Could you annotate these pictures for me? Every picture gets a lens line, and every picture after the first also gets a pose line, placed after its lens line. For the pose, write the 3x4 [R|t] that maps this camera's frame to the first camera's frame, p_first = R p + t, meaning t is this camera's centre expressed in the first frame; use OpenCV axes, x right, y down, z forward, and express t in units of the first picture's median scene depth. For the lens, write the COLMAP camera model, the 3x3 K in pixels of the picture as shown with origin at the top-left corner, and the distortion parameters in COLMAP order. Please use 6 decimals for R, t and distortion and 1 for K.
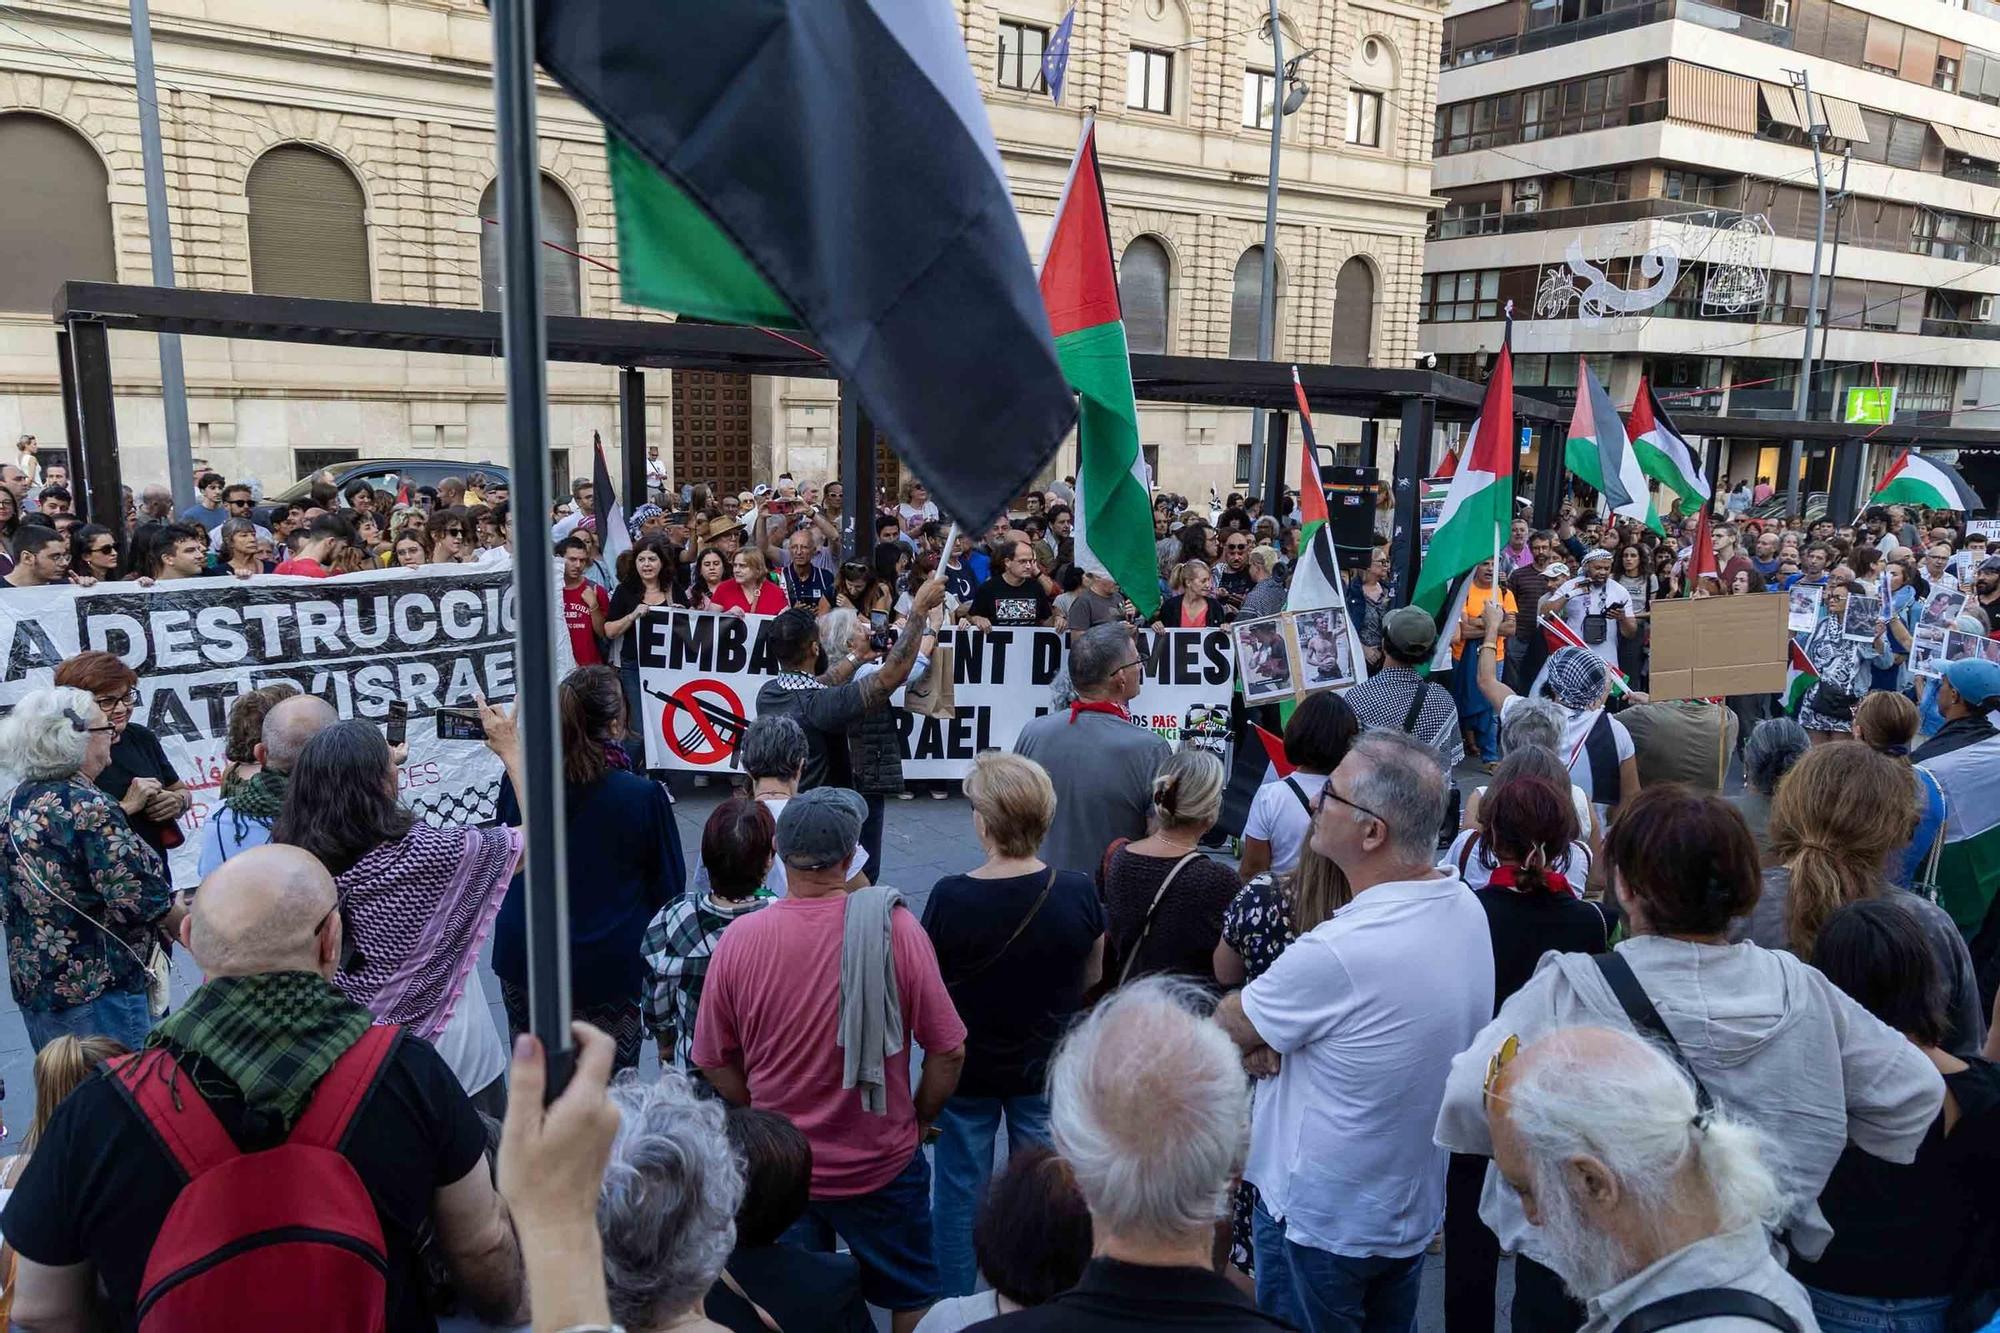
lens RADIAL K [[1539.8, 0, 942.3], [0, 1539.8, 709.3], [0, 0, 1]] dist [0.038994, -0.040164]
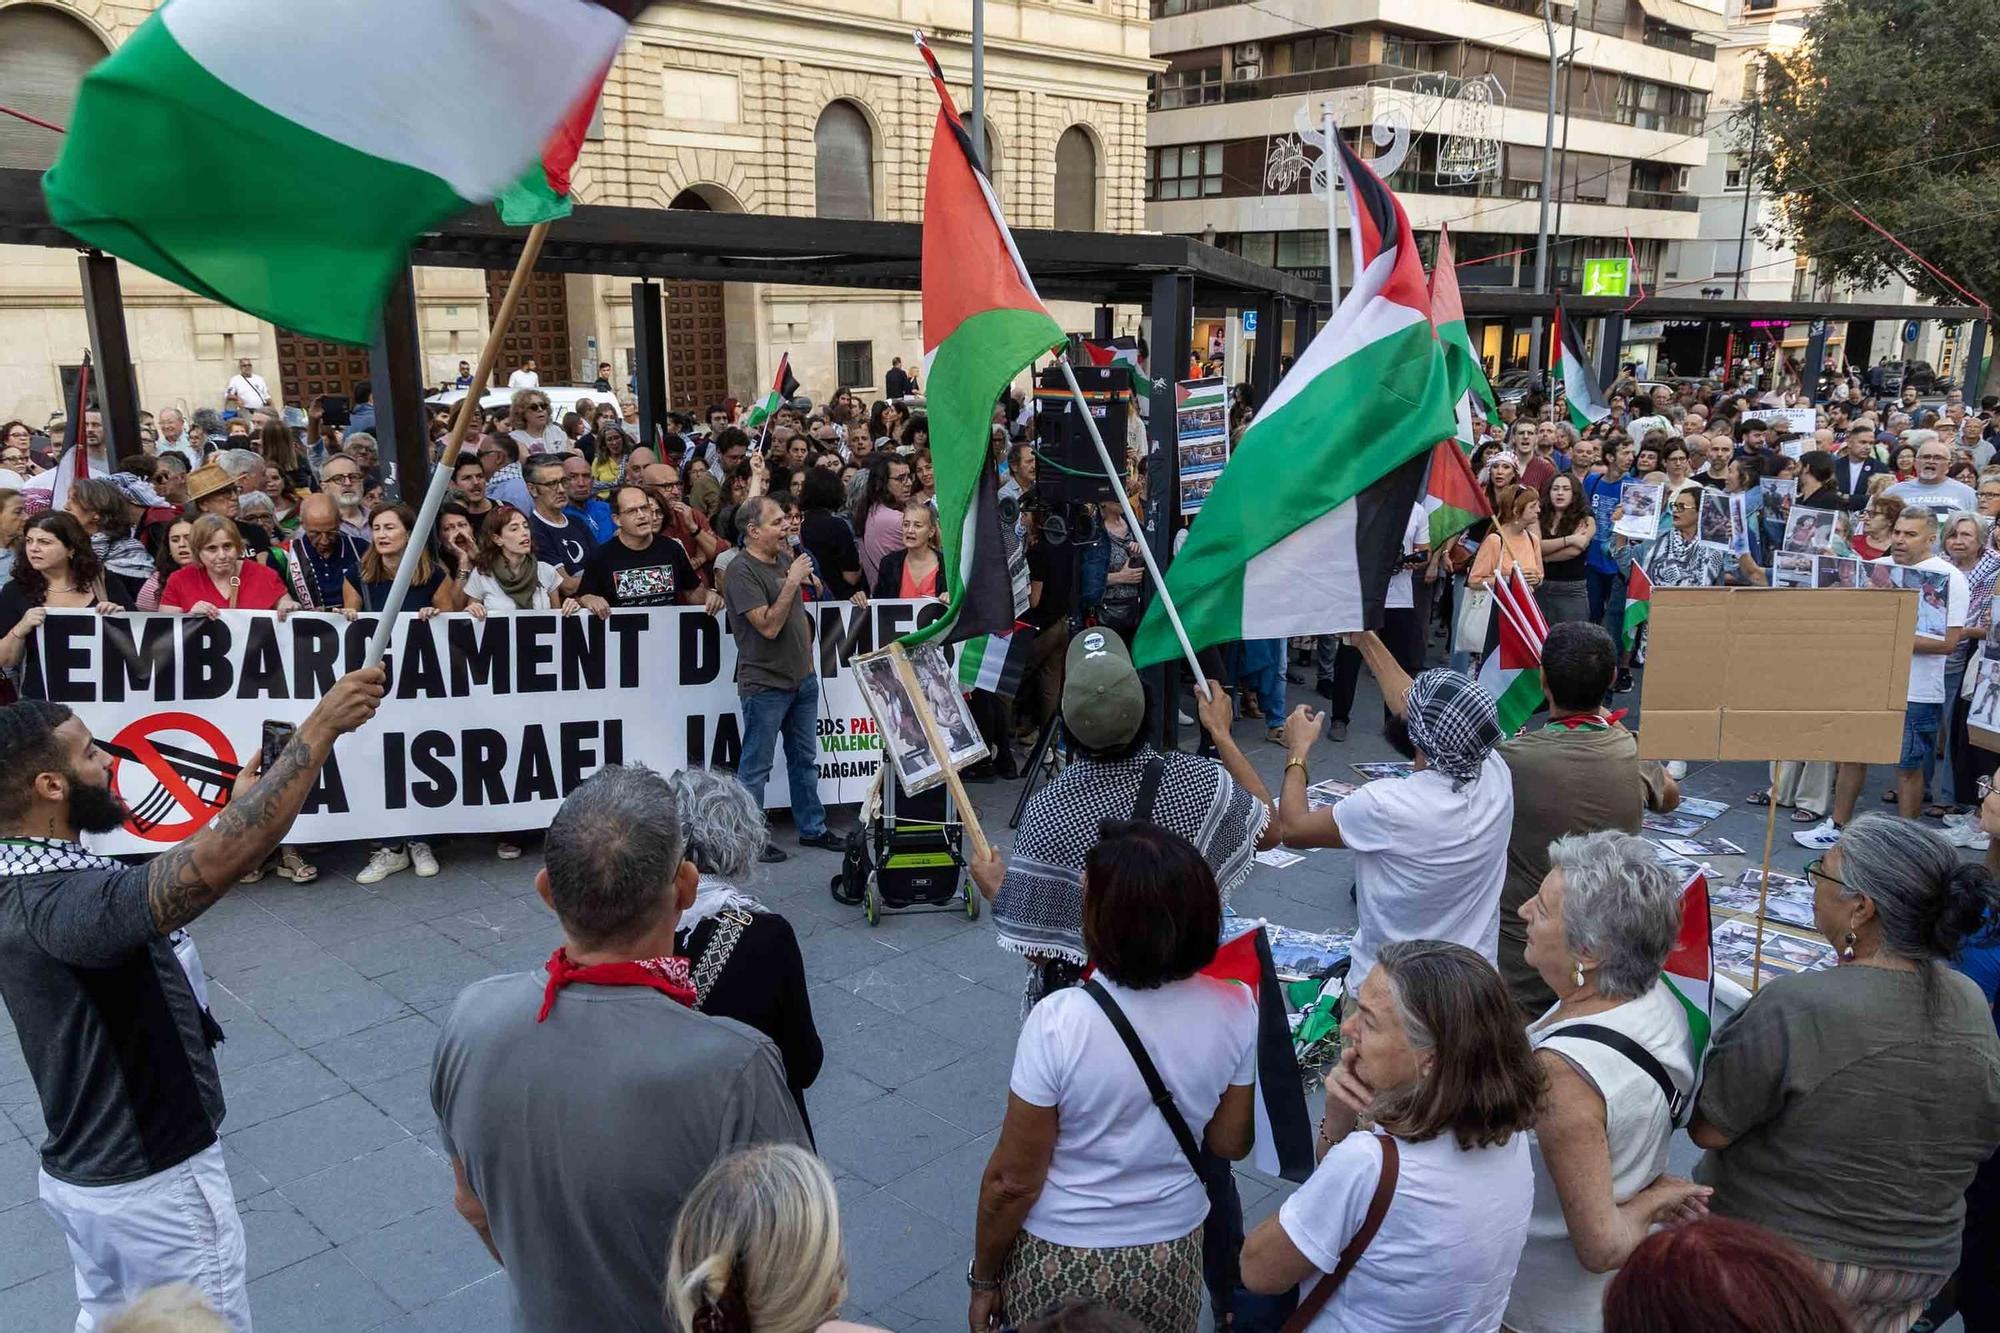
lens RADIAL K [[1454.5, 0, 963.5], [0, 1454.5, 648.7], [0, 0, 1]] dist [0.047275, -0.004494]
pose [[0.982849, -0.062578, 0.173469, 0.035267], [0.056061, 0.997534, 0.042218, -0.026511], [-0.175683, -0.031769, 0.983934, 0.158777]]
